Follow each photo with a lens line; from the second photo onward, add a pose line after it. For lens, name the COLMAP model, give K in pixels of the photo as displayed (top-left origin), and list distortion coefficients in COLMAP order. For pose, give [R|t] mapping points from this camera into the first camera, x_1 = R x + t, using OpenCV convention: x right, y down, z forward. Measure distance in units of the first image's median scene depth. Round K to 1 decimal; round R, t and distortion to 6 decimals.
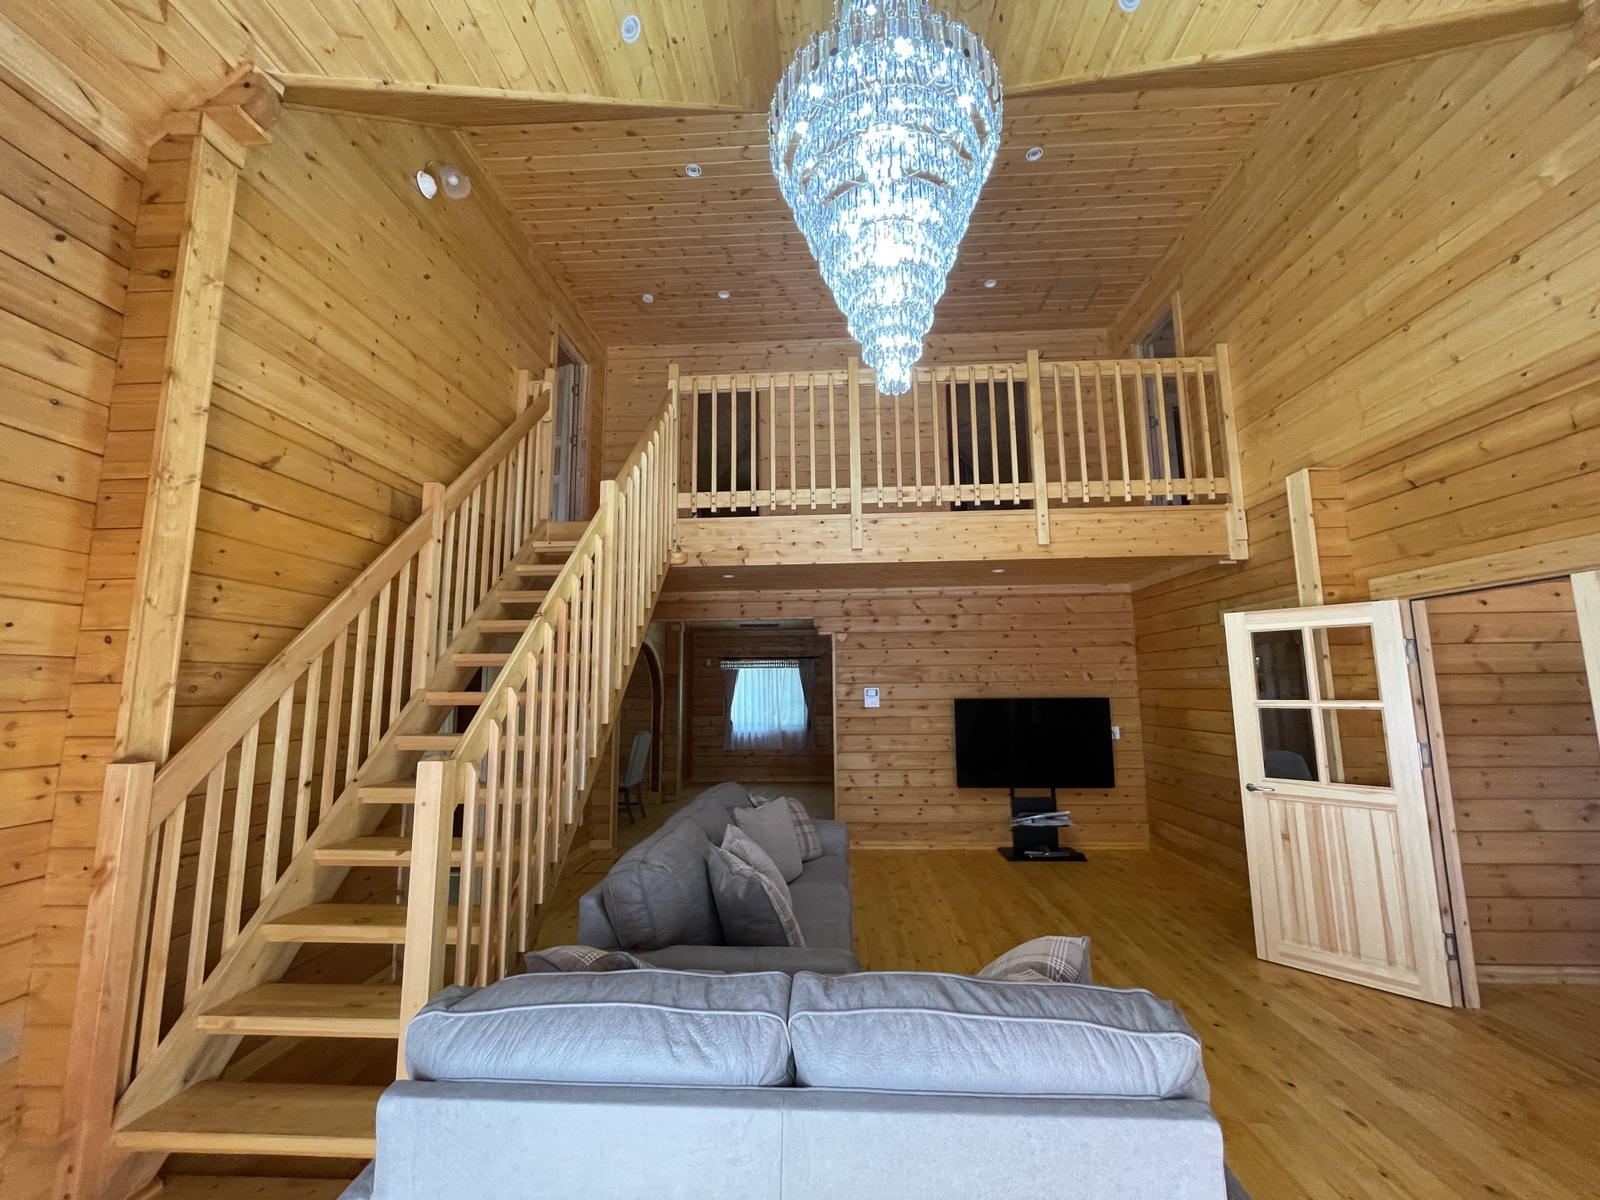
lens RADIAL K [[649.8, 0, 796.0], [0, 649.8, 599.9], [0, 0, 1]] dist [-0.002966, -0.000443]
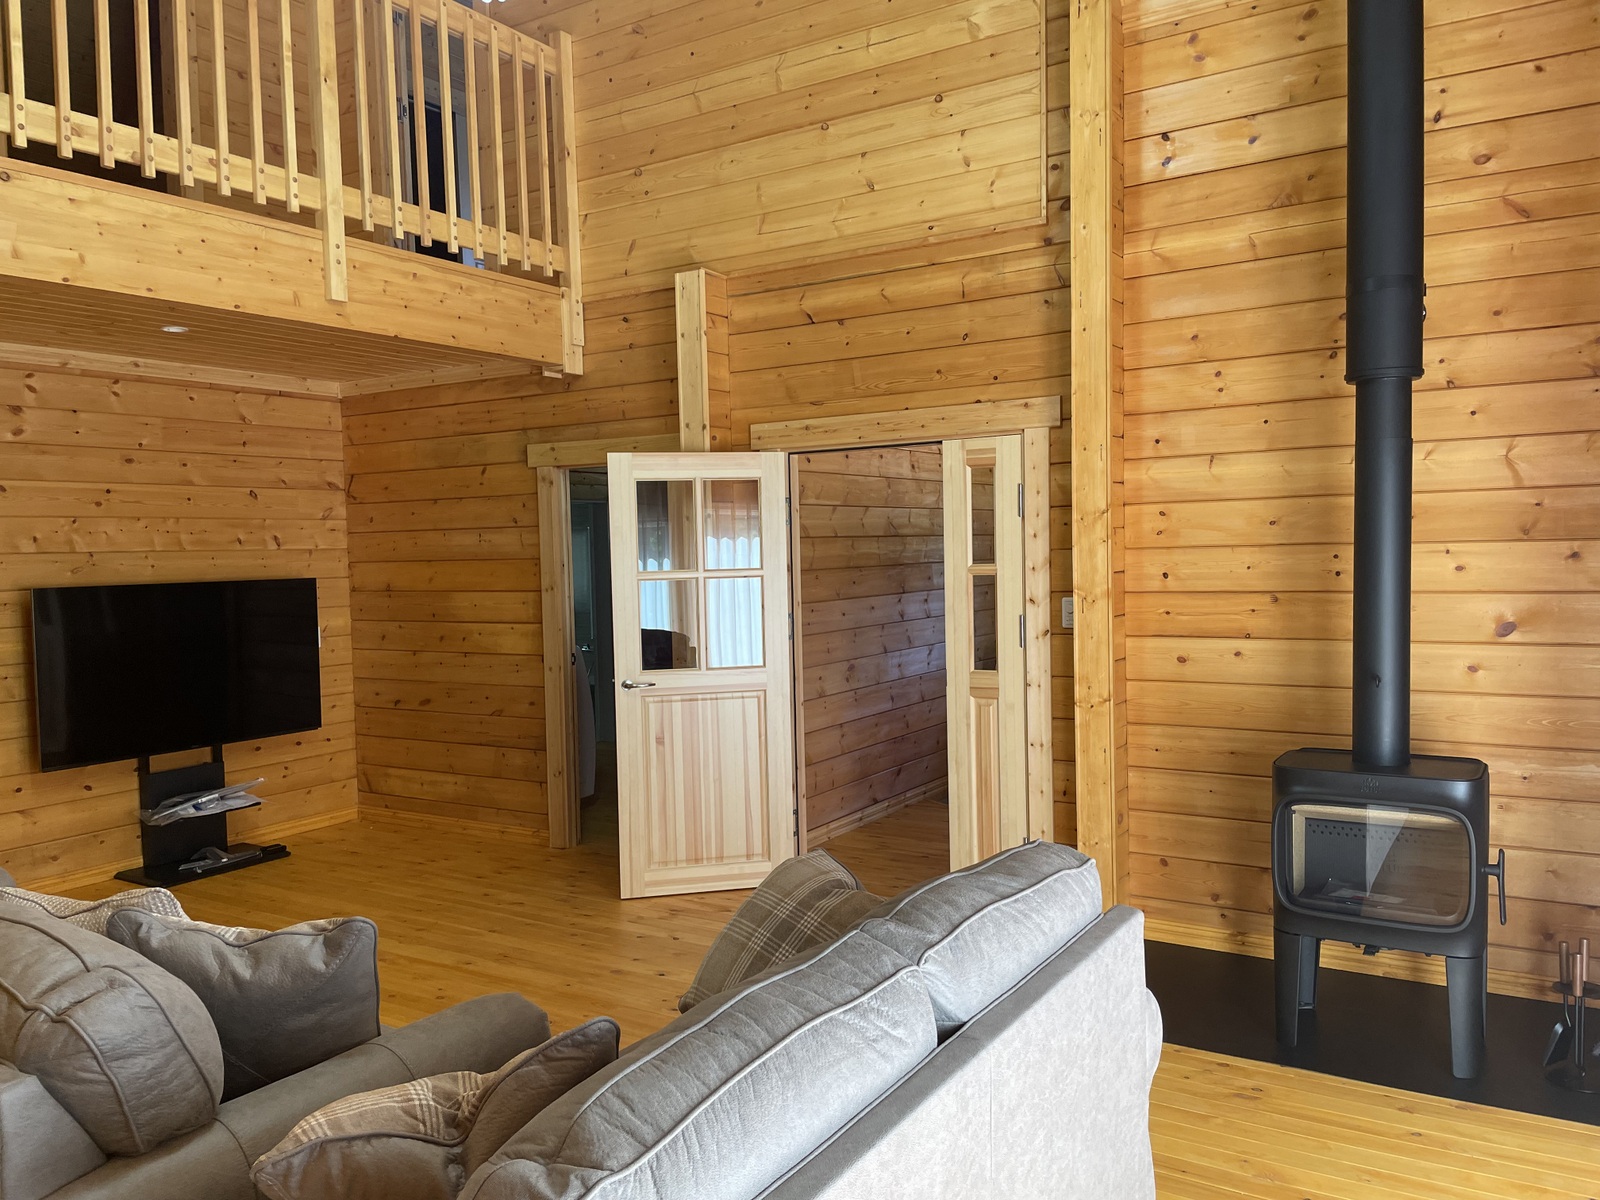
lens RADIAL K [[1212.8, 0, 800.7], [0, 1212.8, 620.4], [0, 0, 1]] dist [0.079175, -0.104331]
pose [[0.481677, -0.056358, 0.874535, -0.362435], [-0.098334, 0.988152, 0.117840, 0.021434], [-0.870814, -0.142758, 0.470428, 0.135039]]
